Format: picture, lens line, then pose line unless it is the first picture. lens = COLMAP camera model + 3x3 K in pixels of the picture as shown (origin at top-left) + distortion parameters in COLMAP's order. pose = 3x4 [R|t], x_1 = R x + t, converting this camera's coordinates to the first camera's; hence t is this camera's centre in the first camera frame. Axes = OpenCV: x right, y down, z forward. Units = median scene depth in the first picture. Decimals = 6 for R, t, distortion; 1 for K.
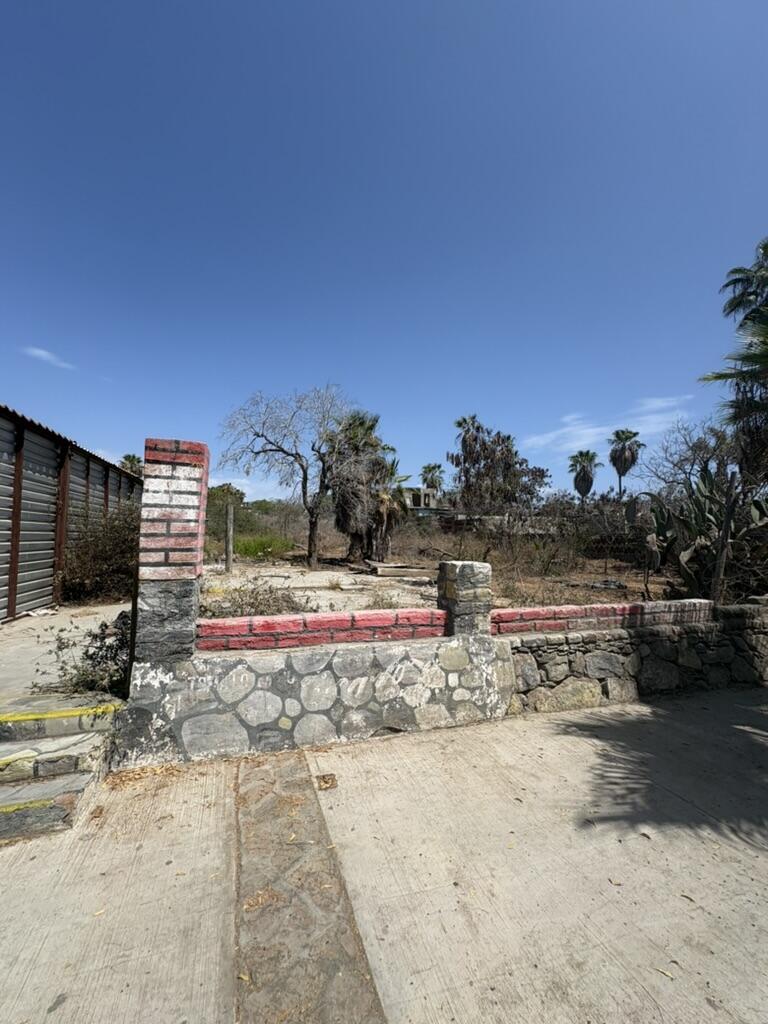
lens RADIAL K [[407.7, 0, 383.8], [0, 407.7, 513.2], [0, 0, 1]] dist [-0.000516, 0.001122]
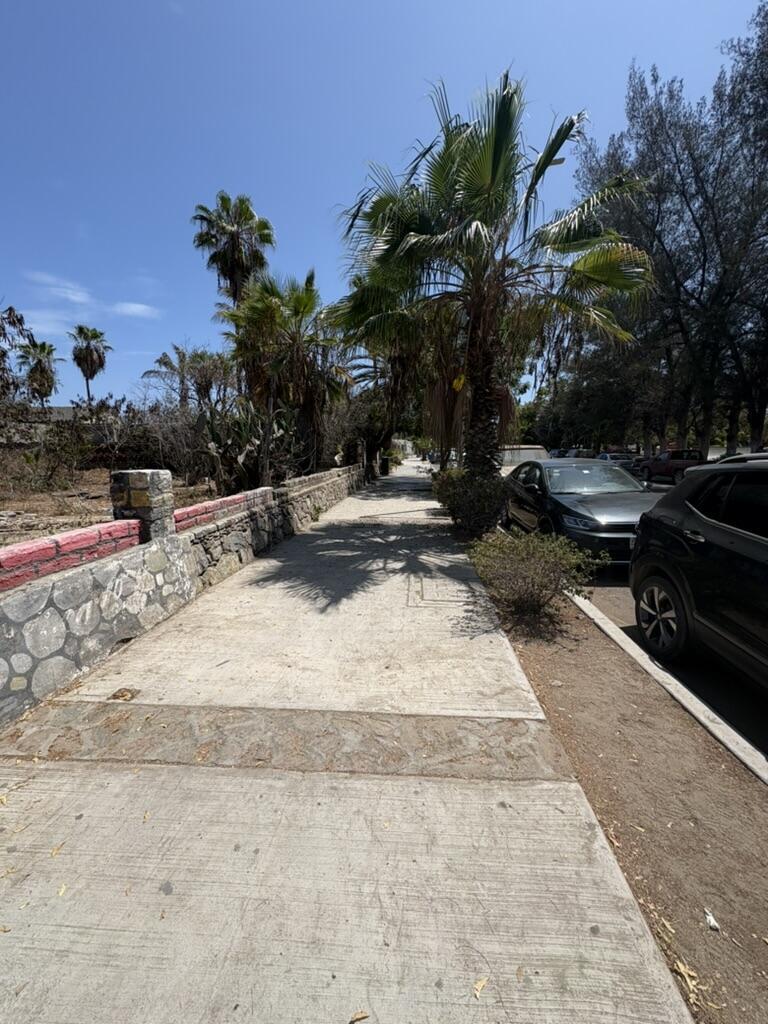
lens RADIAL K [[407.7, 0, 382.1], [0, 407.7, 510.4], [0, 0, 1]] dist [-0.000516, 0.001122]
pose [[0.392986, -0.154742, 0.906431, -0.545495], [-0.042926, 0.981577, 0.186181, 0.004839], [-0.918542, -0.112076, 0.379104, 0.074100]]
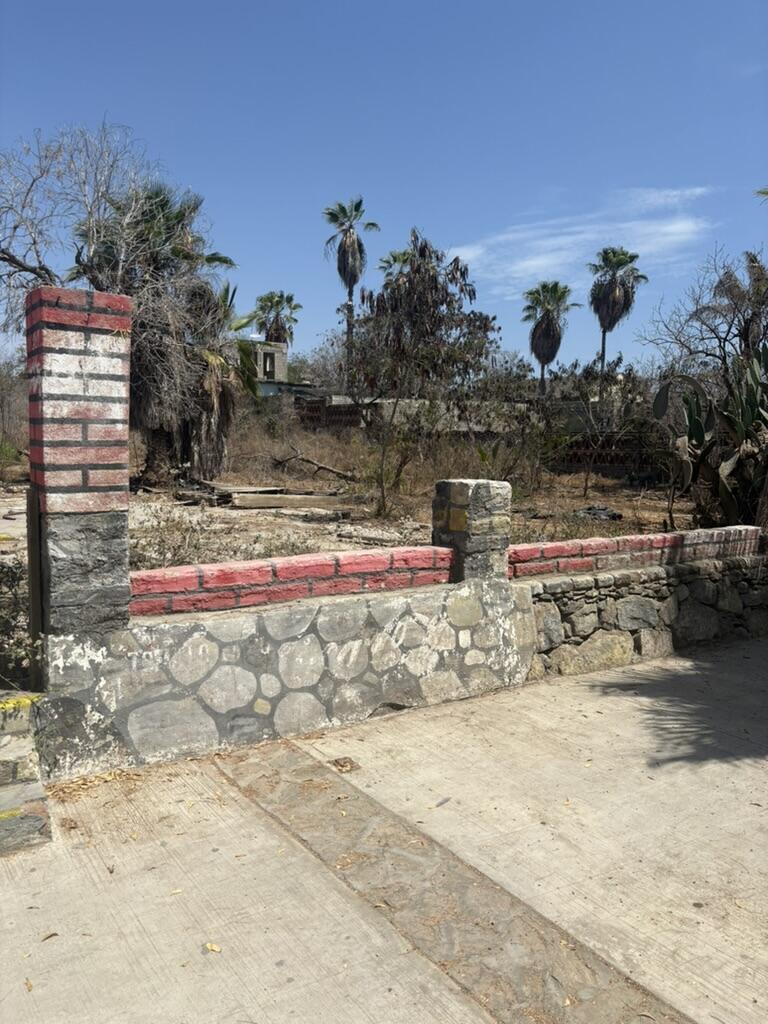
lens RADIAL K [[778.9, 0, 379.7], [0, 778.9, 516.9], [0, 0, 1]] dist [0.058016, -0.067283]
pose [[0.965392, -0.025923, 0.259512, -0.337561], [-0.016211, 0.987159, 0.158915, -0.030401], [-0.260300, -0.157622, 0.952575, -0.267147]]
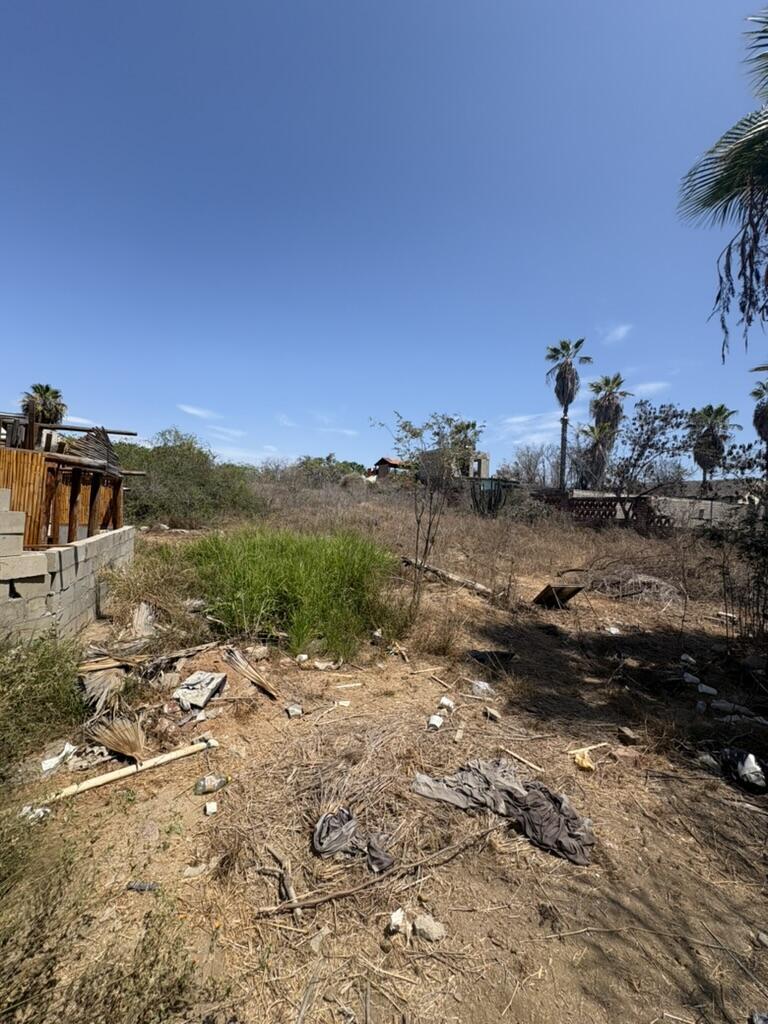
lens RADIAL K [[407.7, 0, 378.3], [0, 407.7, 515.7], [0, 0, 1]] dist [-0.000516, 0.001122]
pose [[0.995895, 0.033095, 0.084247, -1.960875], [-0.039087, 0.996746, 0.070492, 0.131305], [-0.081640, -0.073496, 0.993948, 4.669751]]
